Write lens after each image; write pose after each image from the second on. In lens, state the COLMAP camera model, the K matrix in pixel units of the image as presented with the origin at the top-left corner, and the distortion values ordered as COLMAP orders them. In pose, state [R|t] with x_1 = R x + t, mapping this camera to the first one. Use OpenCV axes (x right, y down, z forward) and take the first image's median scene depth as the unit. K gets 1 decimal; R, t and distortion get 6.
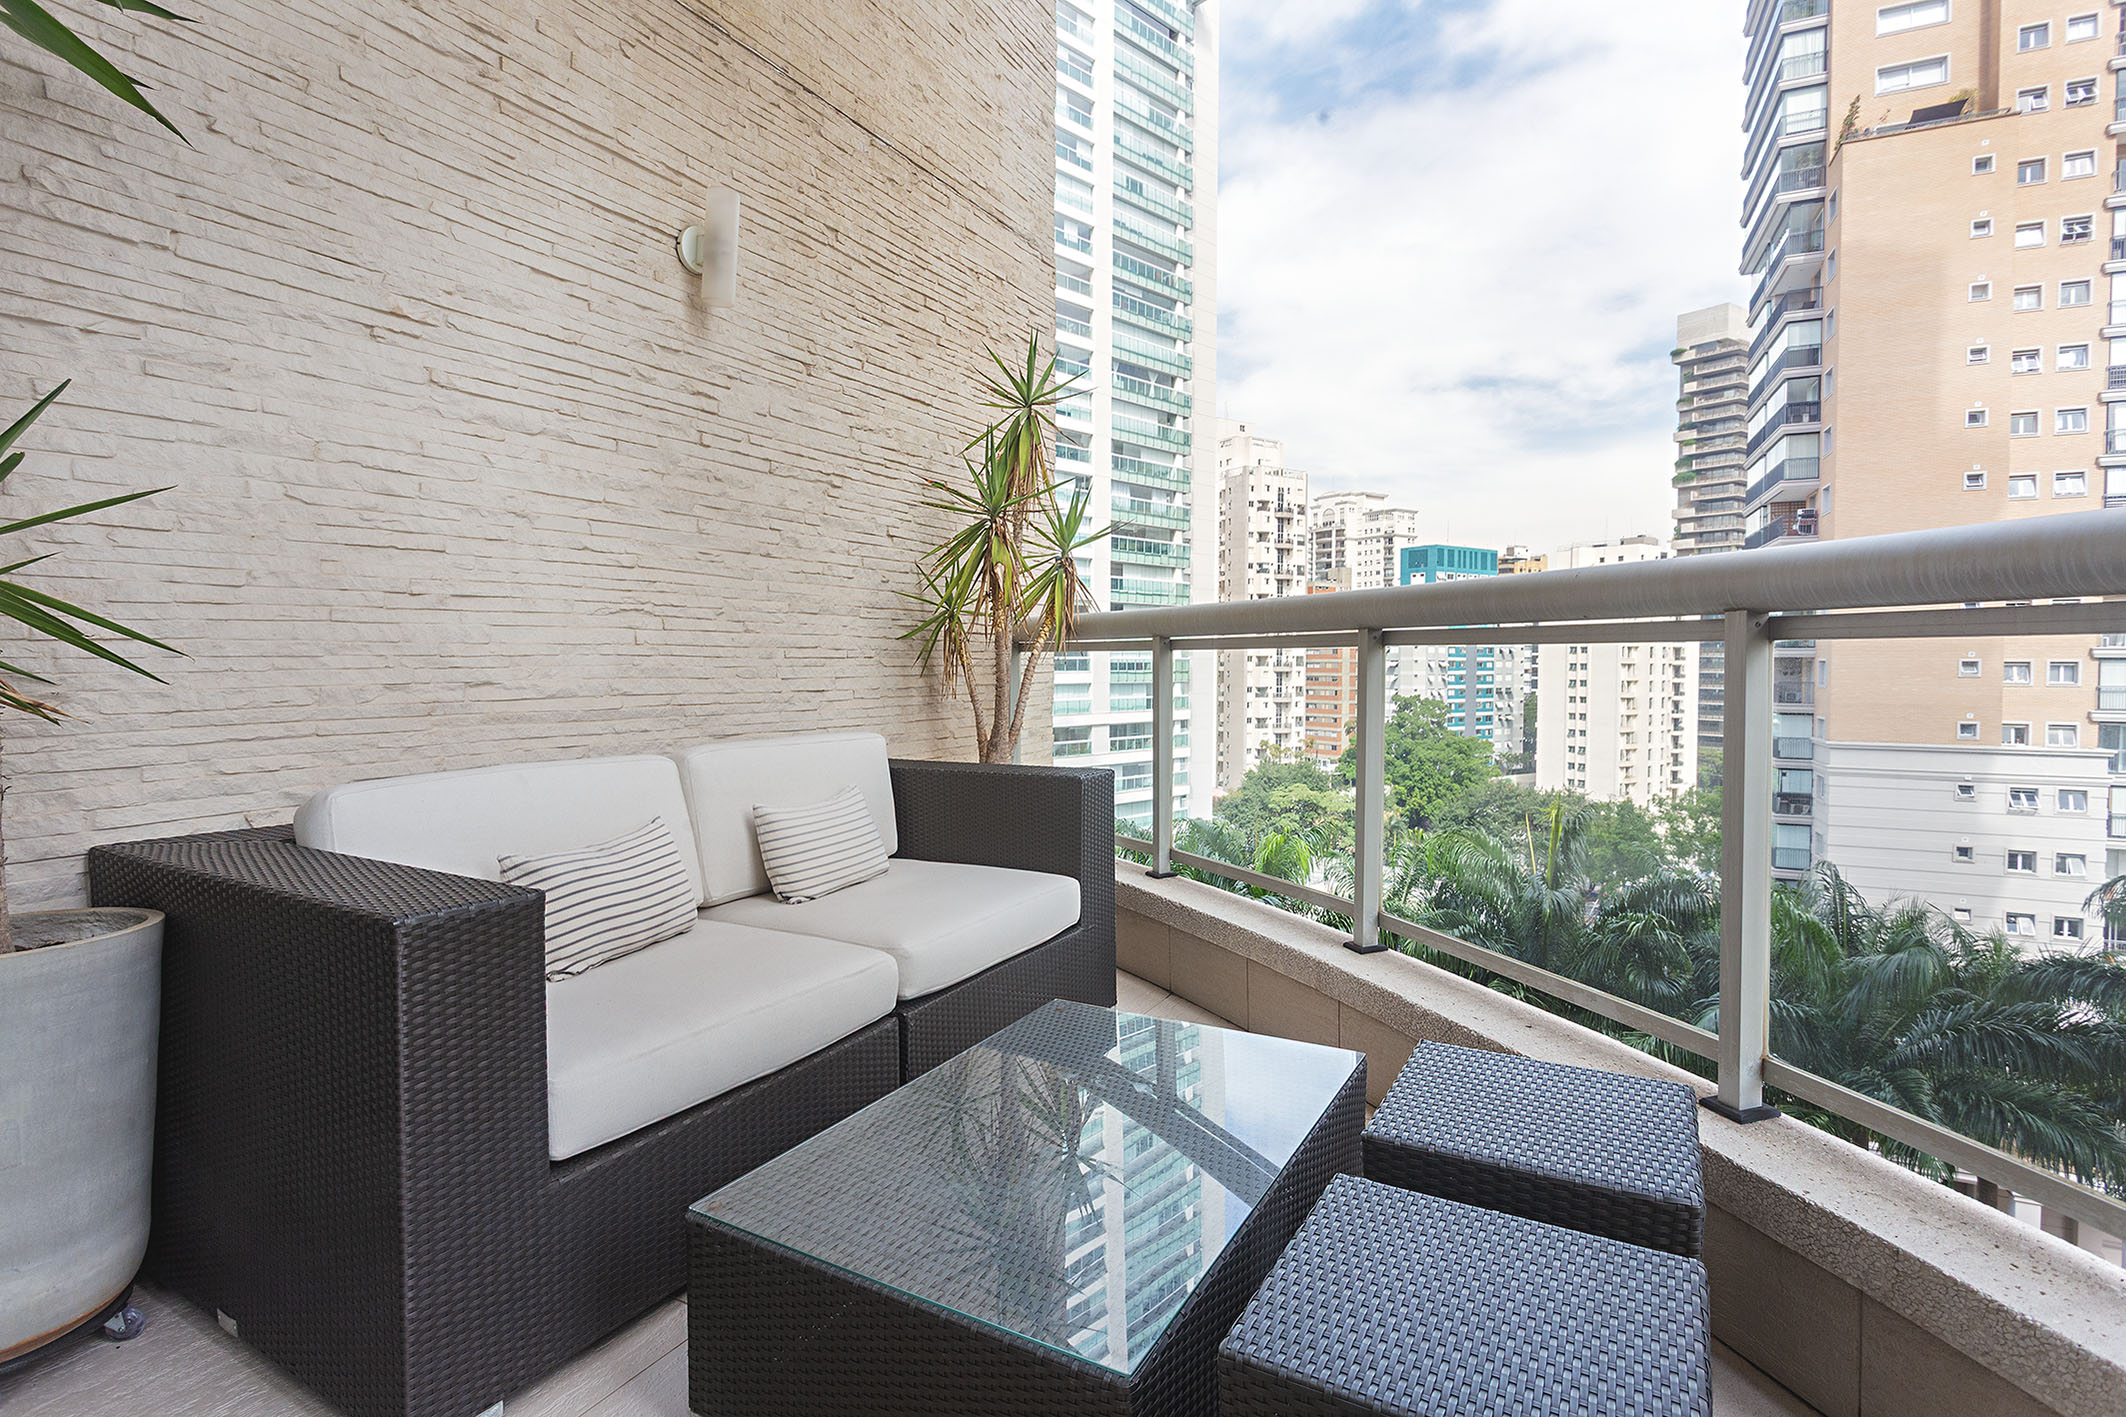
lens RADIAL K [[1011.4, 0, 1063.3], [0, 1011.4, 670.8], [0, 0, 1]] dist [0.000603, 0.000534]
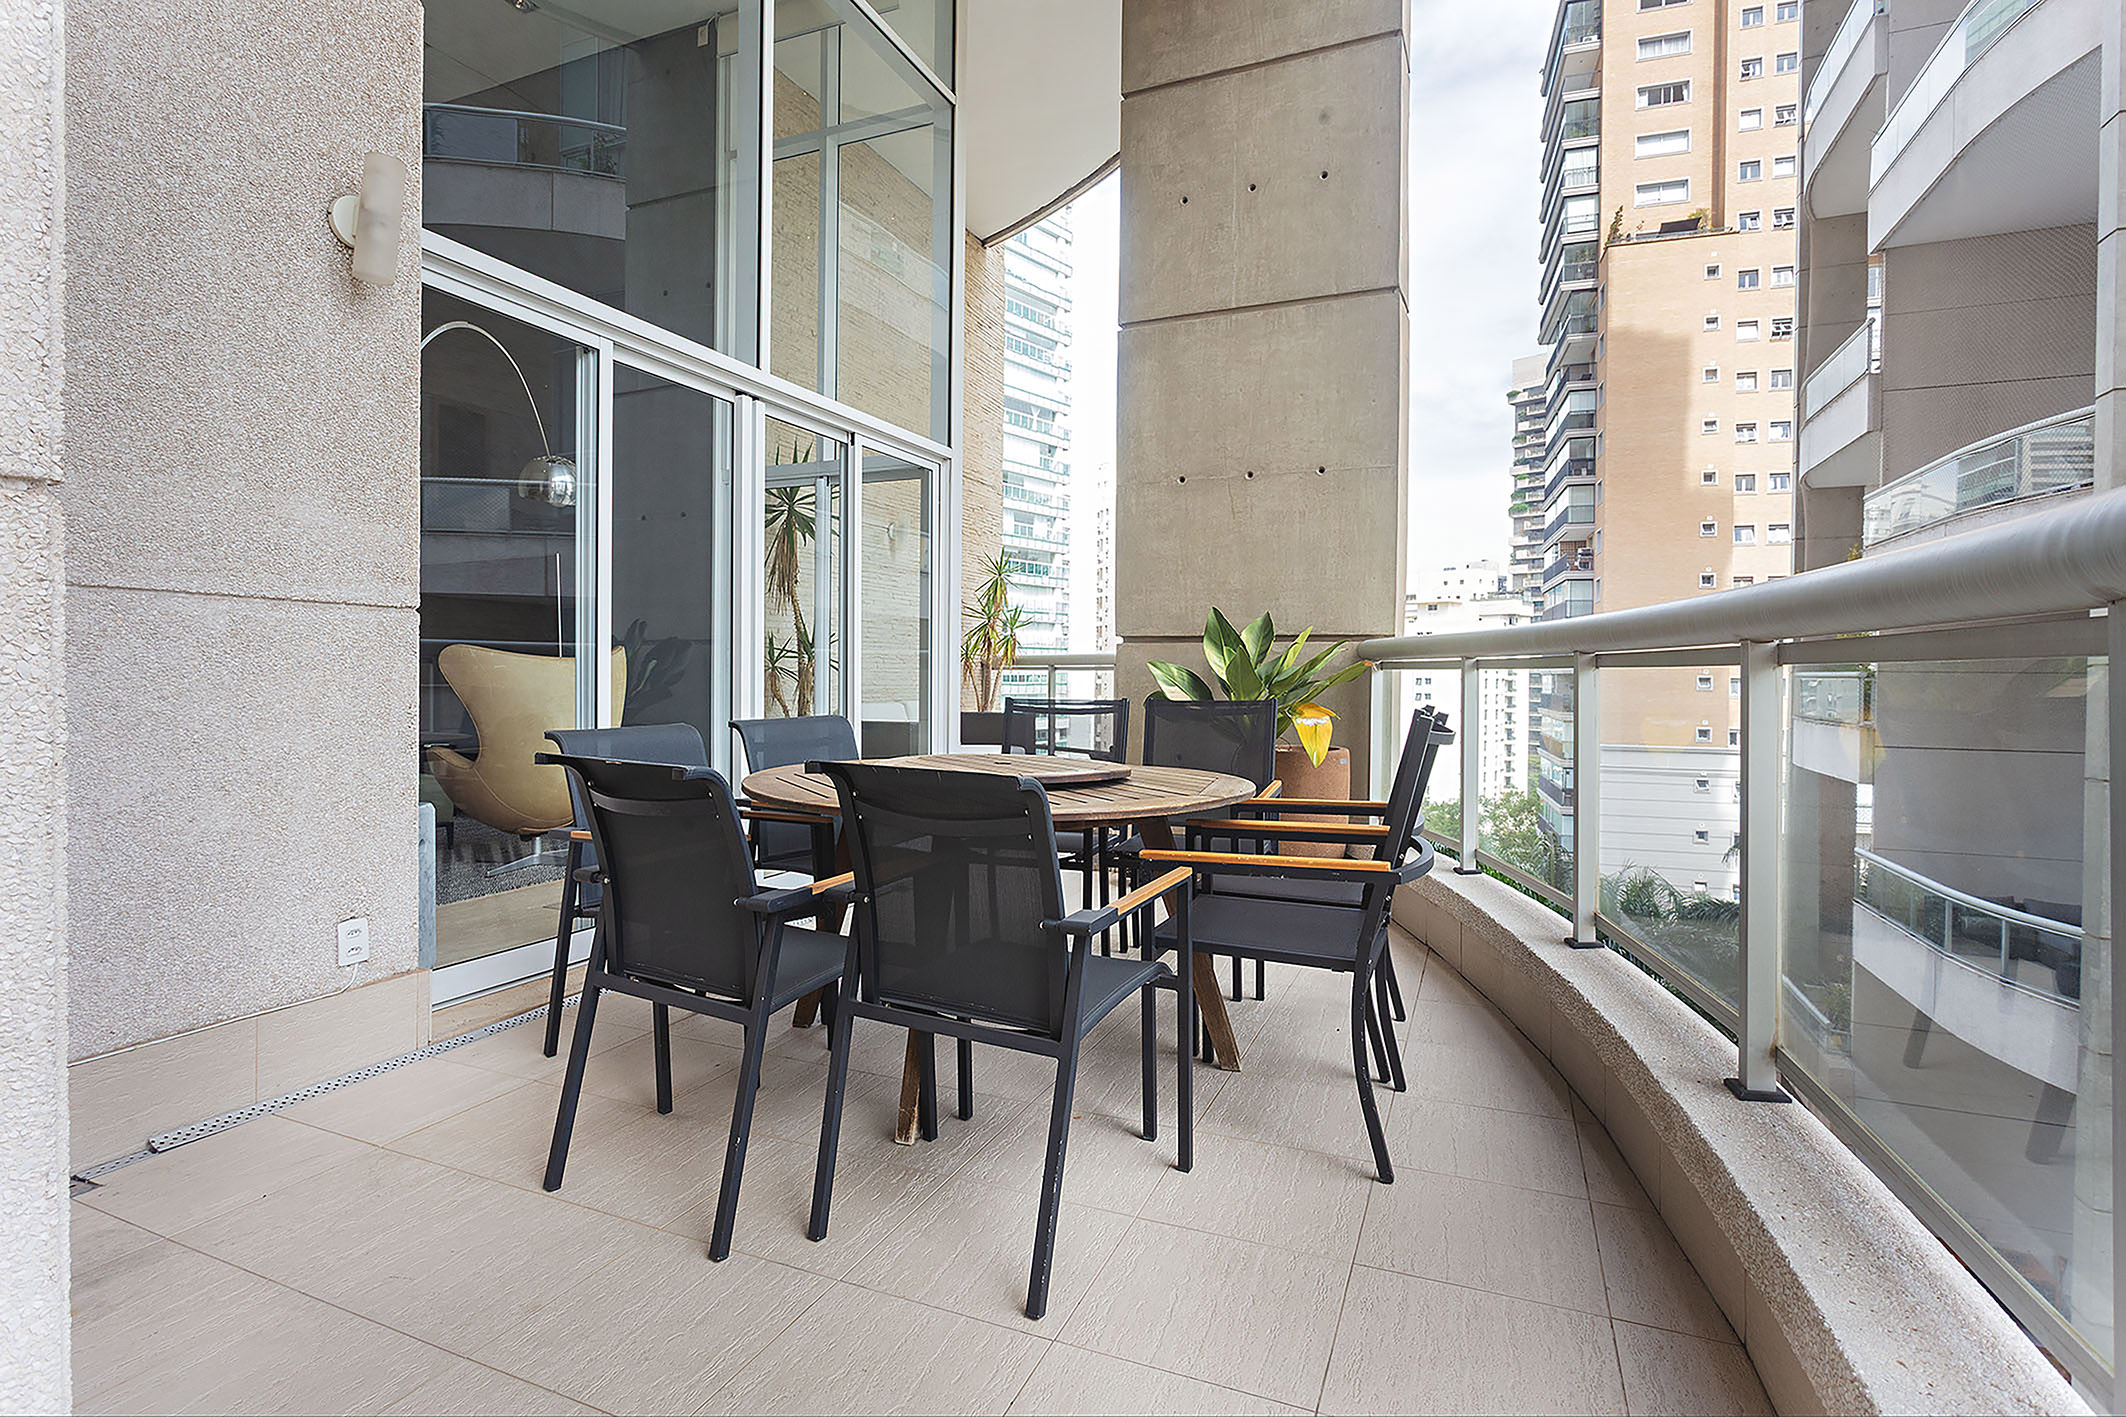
lens RADIAL K [[1011.4, 0, 1063.3], [0, 1011.4, 696.9], [0, 0, 1]] dist [0.000603, 0.000534]
pose [[0.992961, 0.002807, 0.118405, -0.011956], [-0.004381, 0.999905, 0.013036, 0.001114], [-0.118357, -0.013463, 0.992880, -0.108243]]
